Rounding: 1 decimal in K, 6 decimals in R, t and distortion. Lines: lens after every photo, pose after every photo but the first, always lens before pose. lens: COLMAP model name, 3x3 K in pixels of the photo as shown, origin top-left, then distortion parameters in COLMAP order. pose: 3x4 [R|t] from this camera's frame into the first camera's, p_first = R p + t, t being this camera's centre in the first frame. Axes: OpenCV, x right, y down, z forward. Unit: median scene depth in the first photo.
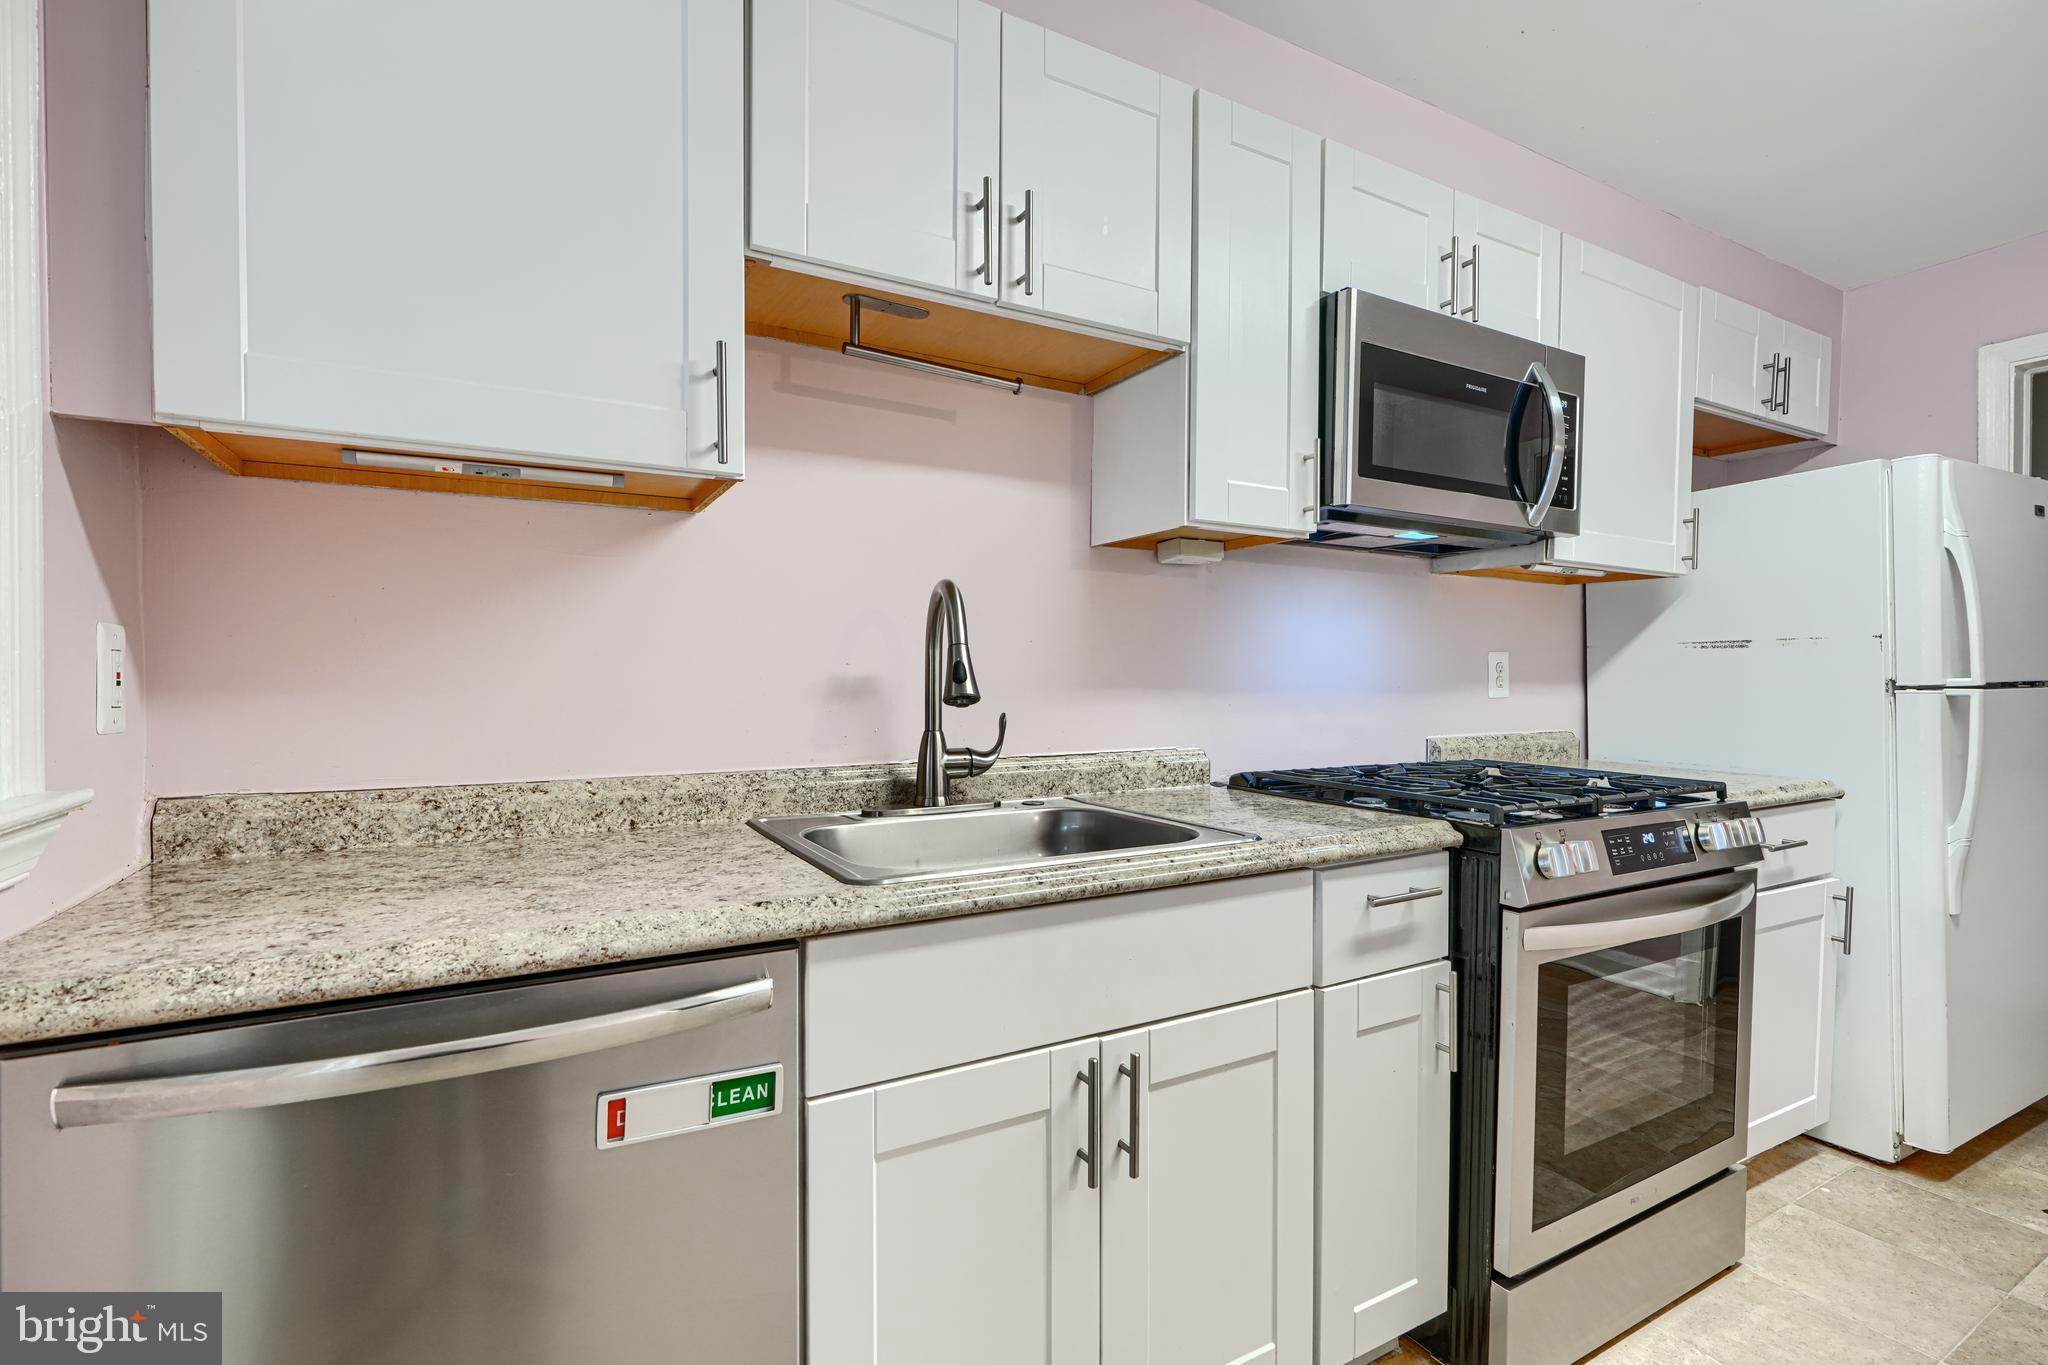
lens RADIAL K [[941.1, 0, 1061.7], [0, 941.1, 694.6], [0, 0, 1]] dist [0.003413, 0.000321]
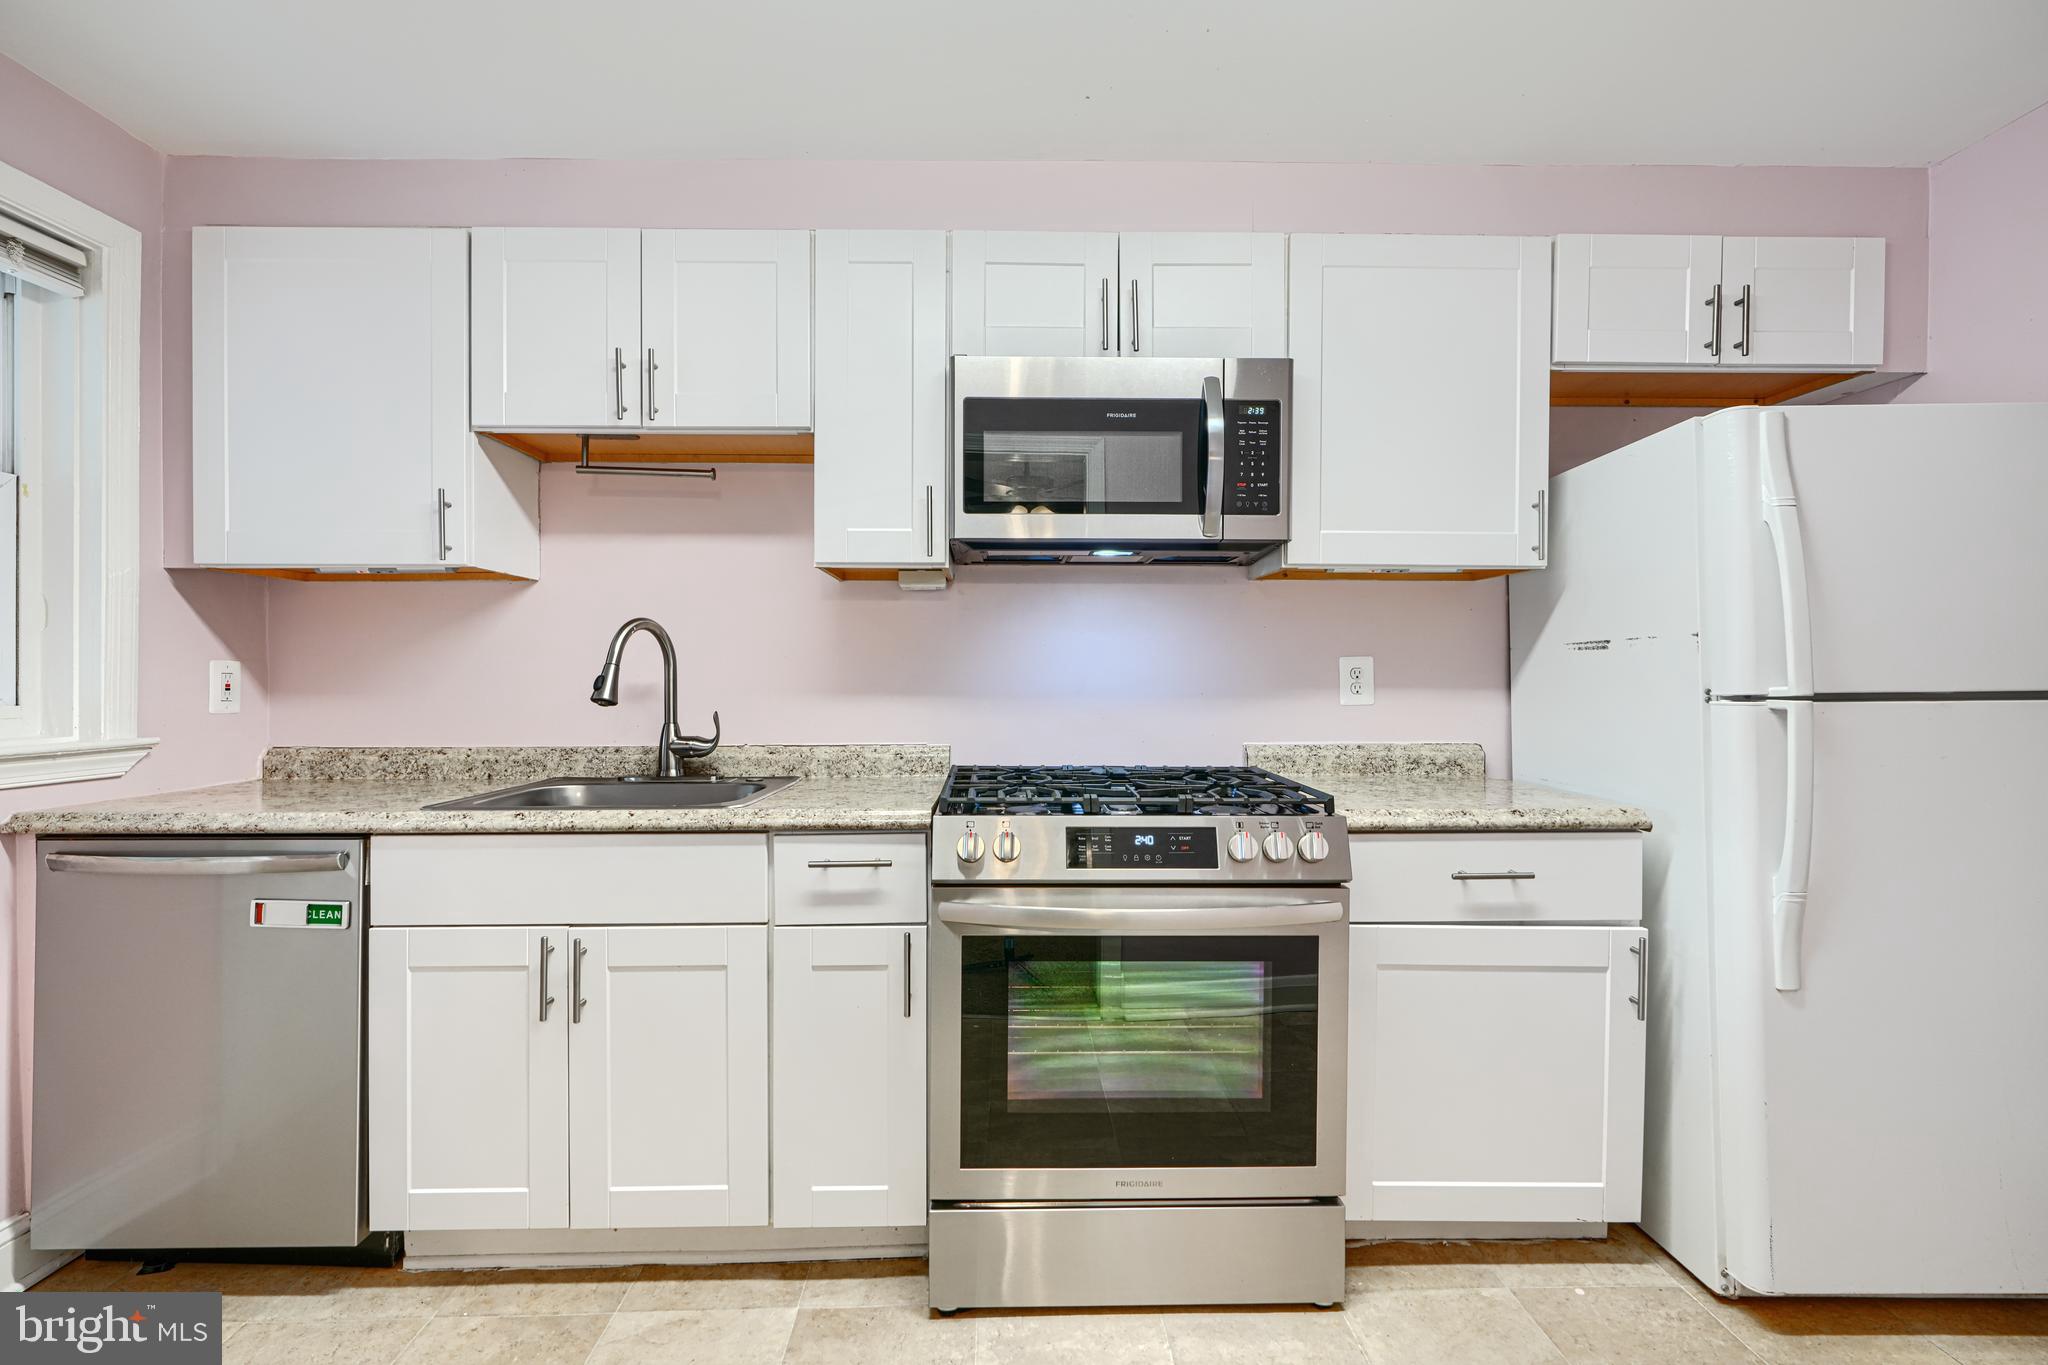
lens RADIAL K [[941.1, 0, 1033.4], [0, 941.1, 674.1], [0, 0, 1]] dist [0.003413, 0.000321]
pose [[0.877745, -0.003328, -0.479117, 1.175875], [-0.006531, 0.999800, -0.018909, -0.013867], [0.479084, 0.019727, 0.877547, 0.021276]]
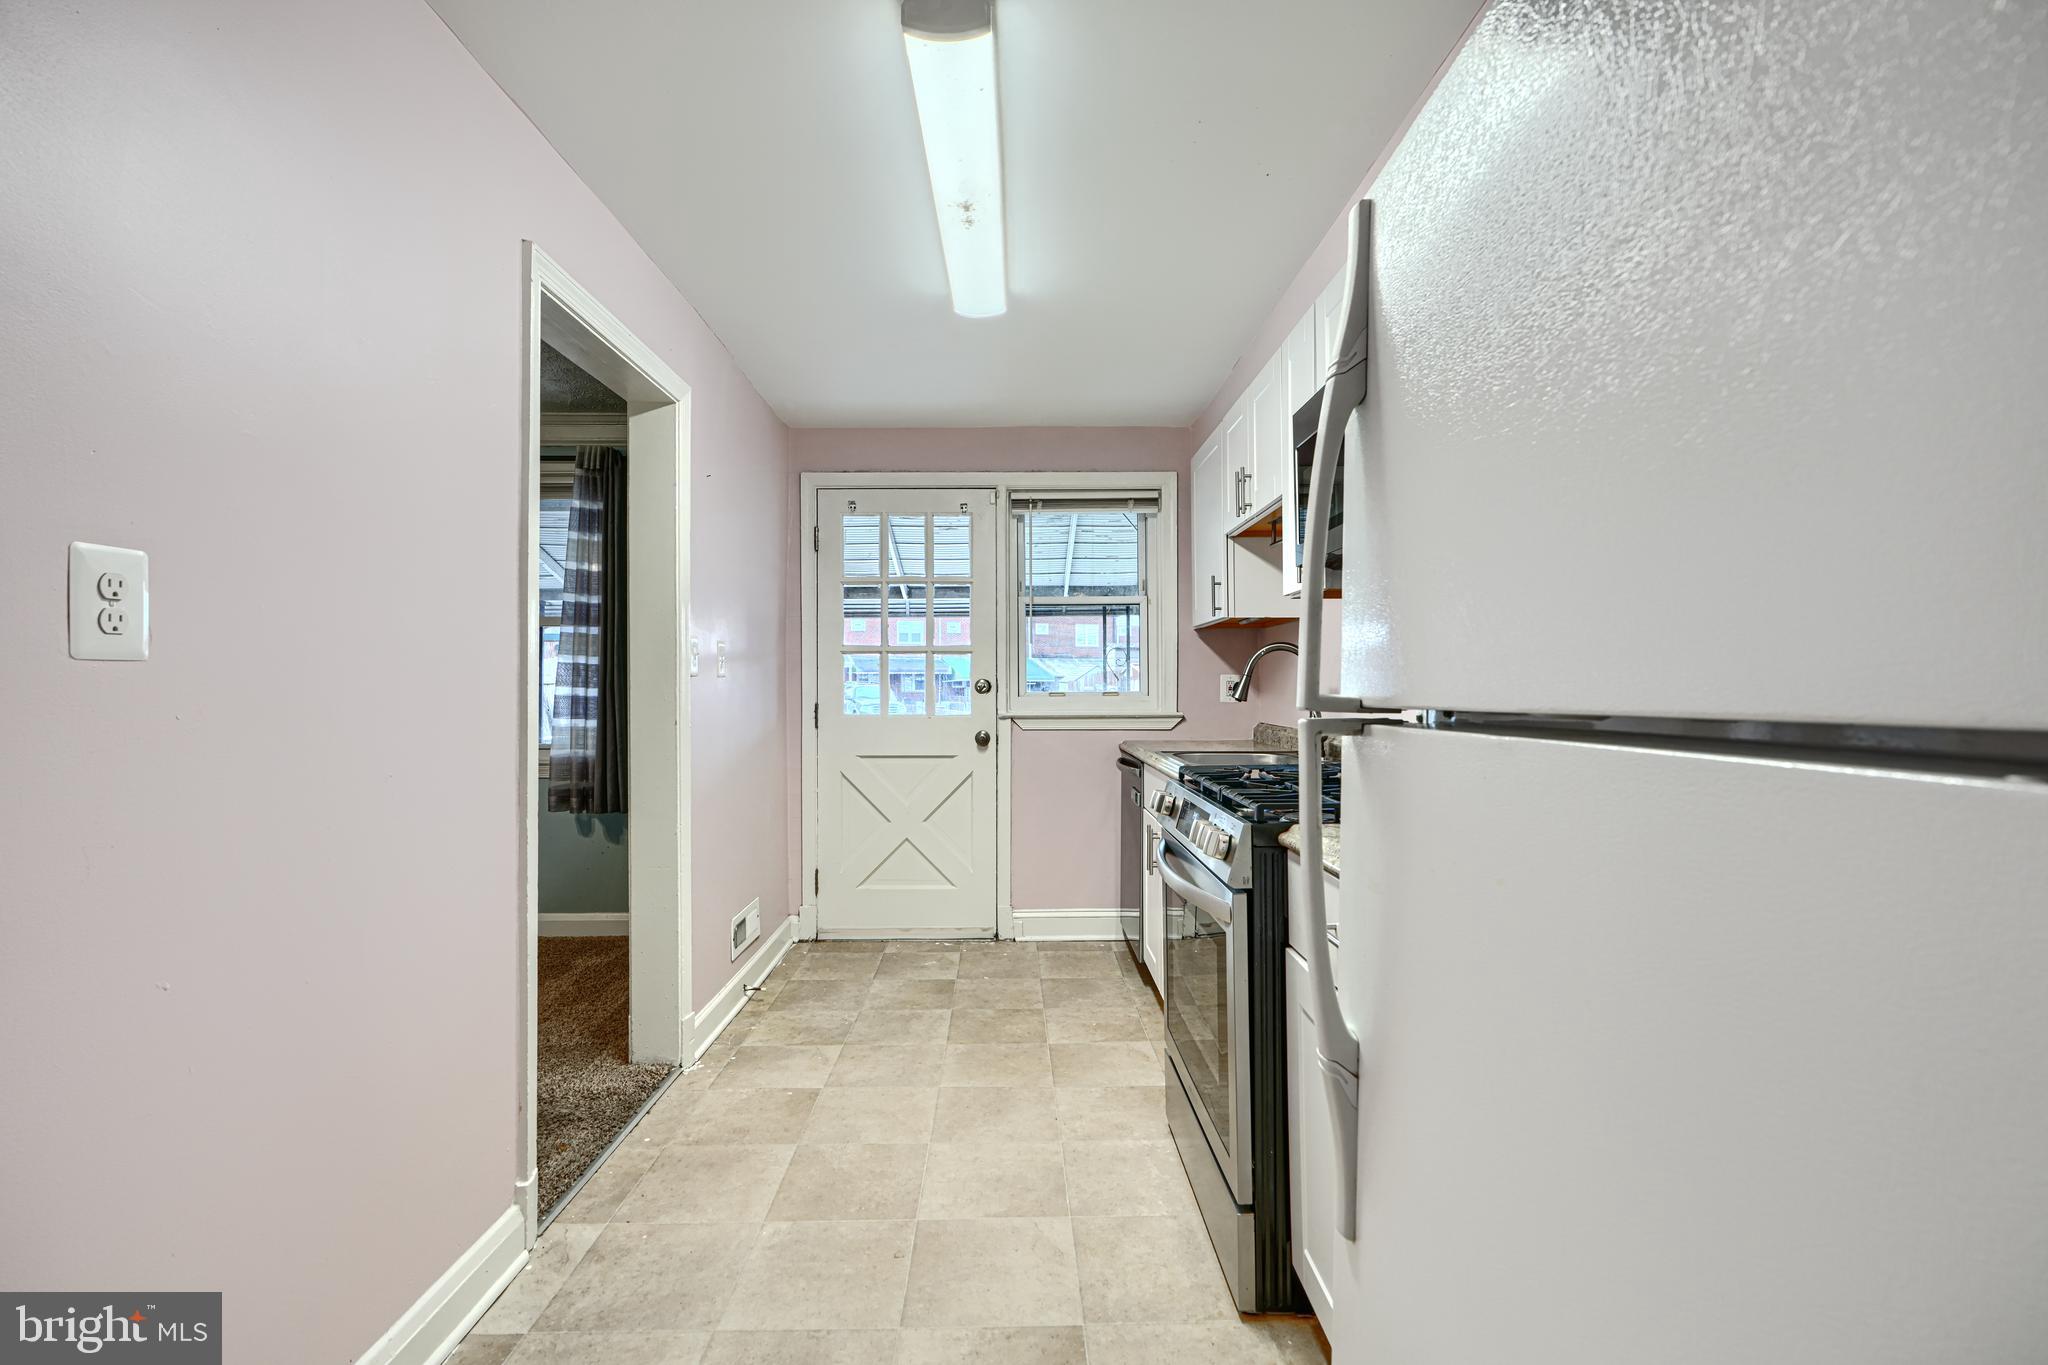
lens RADIAL K [[941.1, 0, 1033.6], [0, 941.1, 678.4], [0, 0, 1]] dist [0.003413, 0.000321]
pose [[-0.480933, -0.003864, -0.876749, 2.138734], [-0.005416, 0.999984, -0.001436, -0.037156], [0.876740, 0.004058, -0.480947, 1.646549]]
